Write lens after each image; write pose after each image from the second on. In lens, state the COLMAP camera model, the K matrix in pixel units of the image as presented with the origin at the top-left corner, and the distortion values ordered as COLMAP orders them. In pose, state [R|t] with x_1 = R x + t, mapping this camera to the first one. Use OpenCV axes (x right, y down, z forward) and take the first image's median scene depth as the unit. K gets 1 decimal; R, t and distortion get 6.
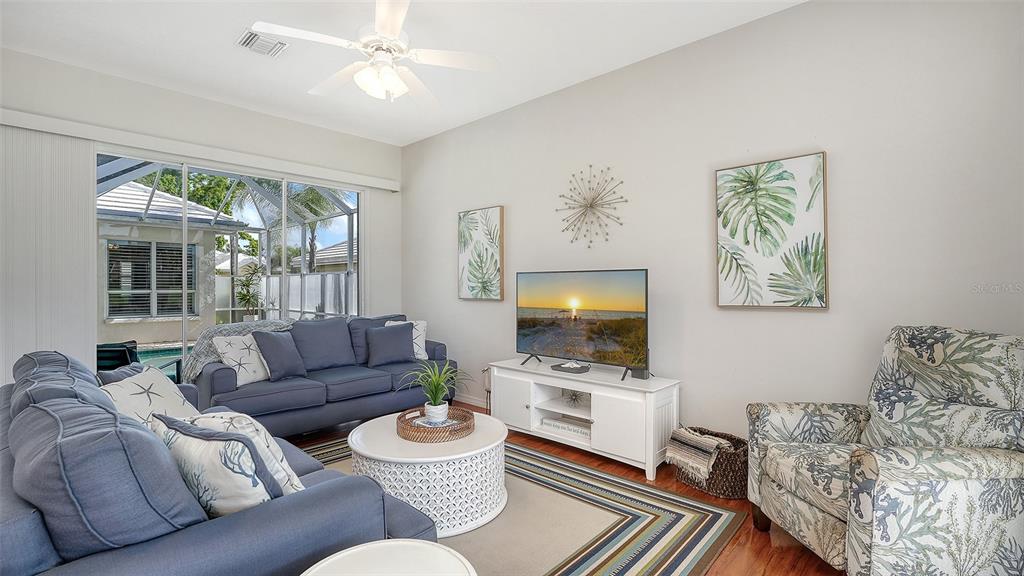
lens RADIAL K [[461.3, 0, 517.6], [0, 461.3, 290.1], [0, 0, 1]] dist [-0.014682, -0.000016]
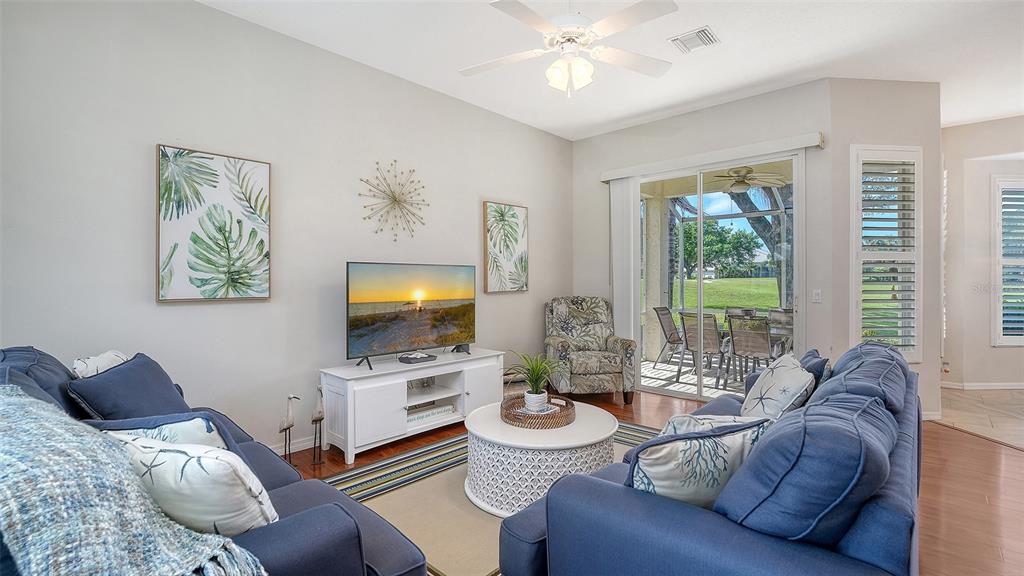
lens RADIAL K [[460.9, 0, 504.6], [0, 460.9, 280.2], [0, 0, 1]] dist [0.010002, -0.000547]
pose [[0.020476, -0.002663, 0.999787, -1.002192], [0.005768, 0.999980, 0.002545, -0.007356], [-0.999774, 0.005715, 0.020491, 0.859324]]
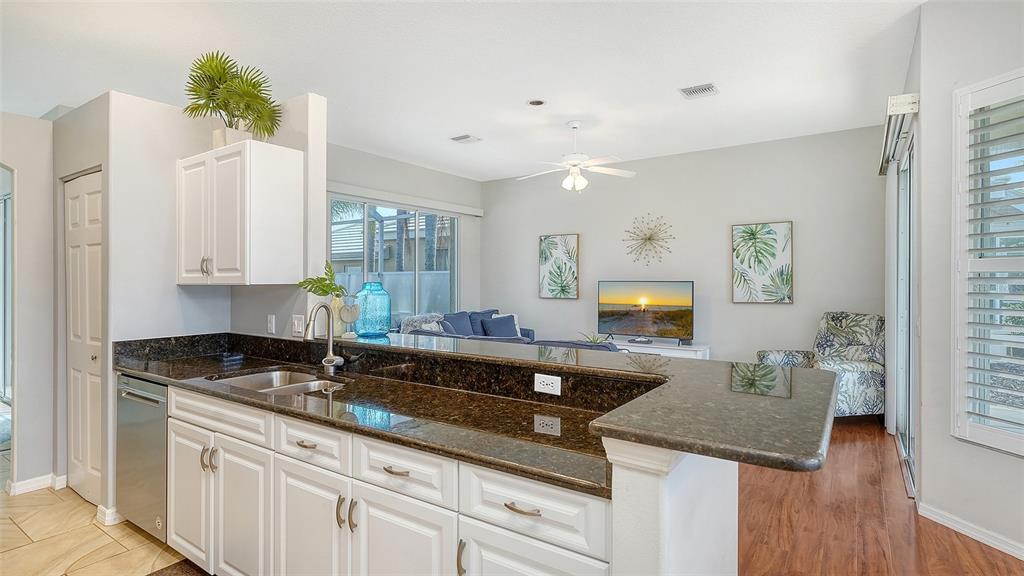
lens RADIAL K [[504.2, 0, 507.8], [0, 504.2, 288.7], [0, 0, 1]] dist [-0.010767, 0.001782]
pose [[0.991336, -0.001056, 0.131345, -0.633139], [0.000027, 0.999969, 0.007836, -0.030995], [-0.131350, -0.007765, 0.991306, -0.750182]]
